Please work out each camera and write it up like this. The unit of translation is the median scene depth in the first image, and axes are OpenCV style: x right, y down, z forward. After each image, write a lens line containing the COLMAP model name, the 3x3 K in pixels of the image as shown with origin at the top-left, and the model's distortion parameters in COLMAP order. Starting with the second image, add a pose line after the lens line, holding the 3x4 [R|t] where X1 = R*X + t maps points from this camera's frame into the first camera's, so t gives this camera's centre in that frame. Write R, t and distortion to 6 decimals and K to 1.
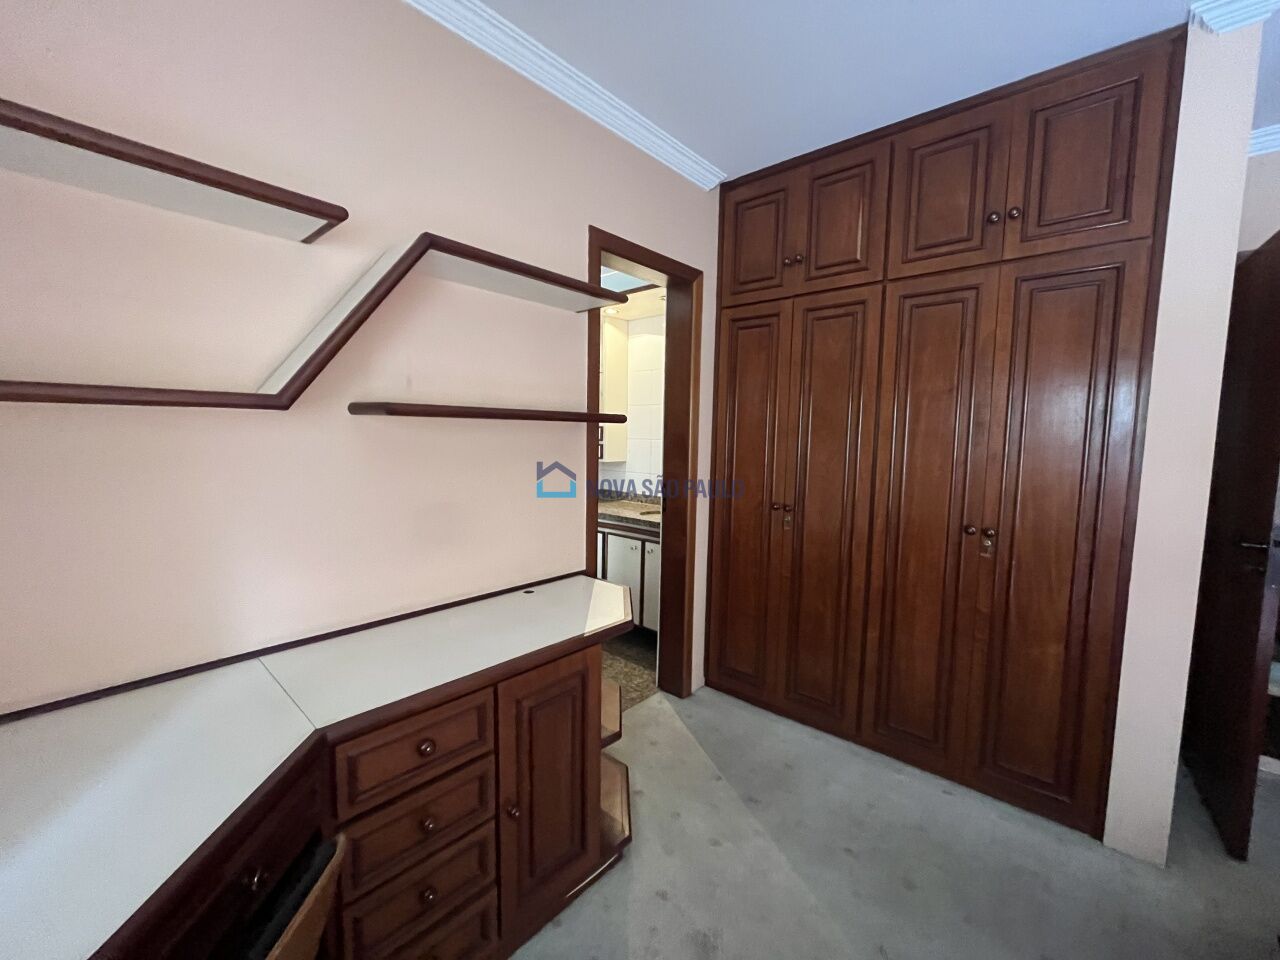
lens RADIAL K [[520.4, 0, 640.0], [0, 520.4, 476.0], [0, 0, 1]] dist [-0.000380, 0.000018]
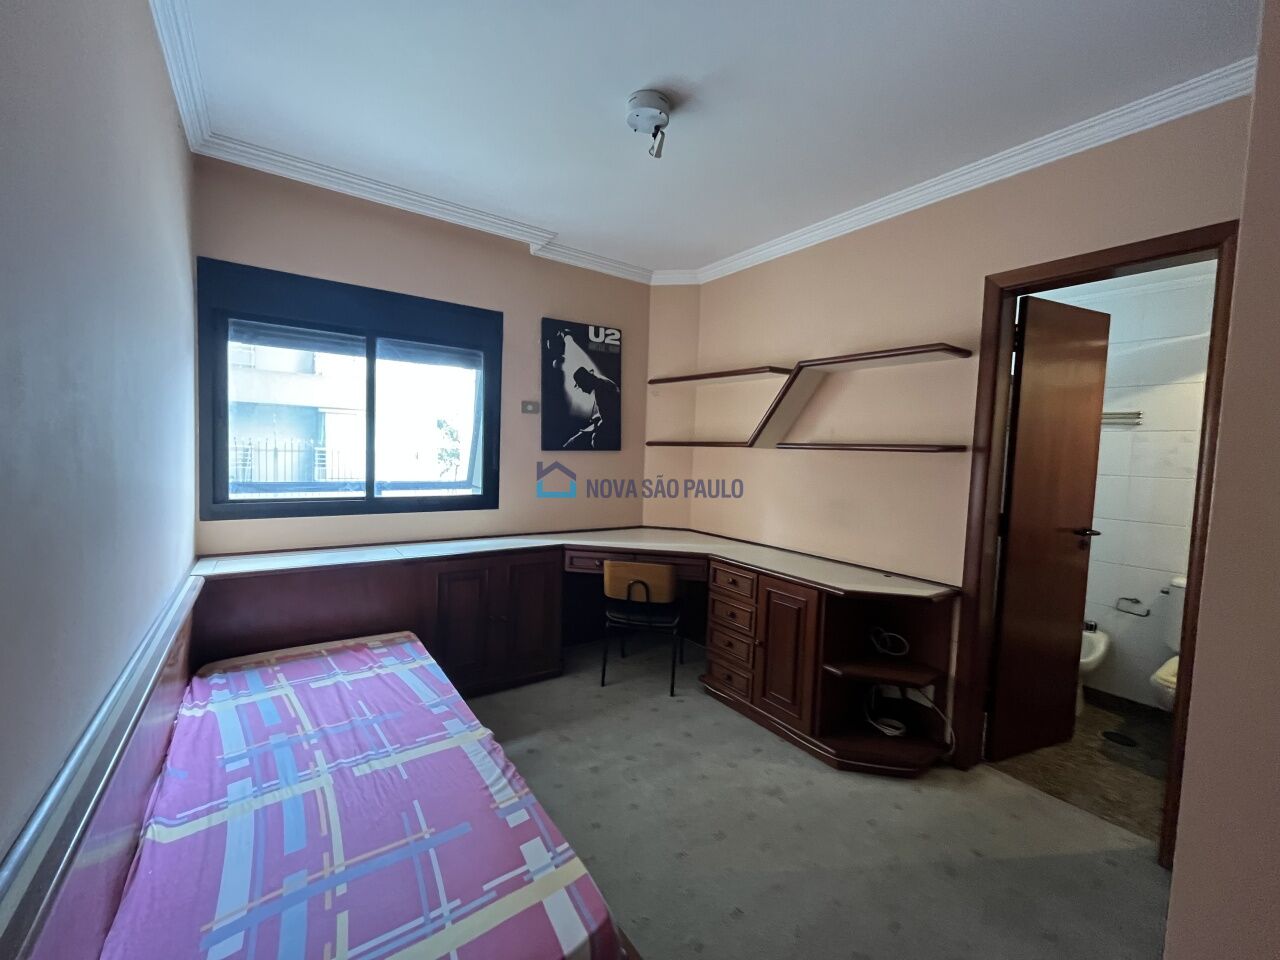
lens RADIAL K [[520.4, 0, 640.1], [0, 520.4, 480.1], [0, 0, 1]] dist [-0.000380, 0.000018]
pose [[-0.208516, 0.025202, -0.977694, 1.660700], [-0.131389, 0.989884, 0.053539, -0.022175], [0.969153, 0.139622, -0.203096, 0.808047]]
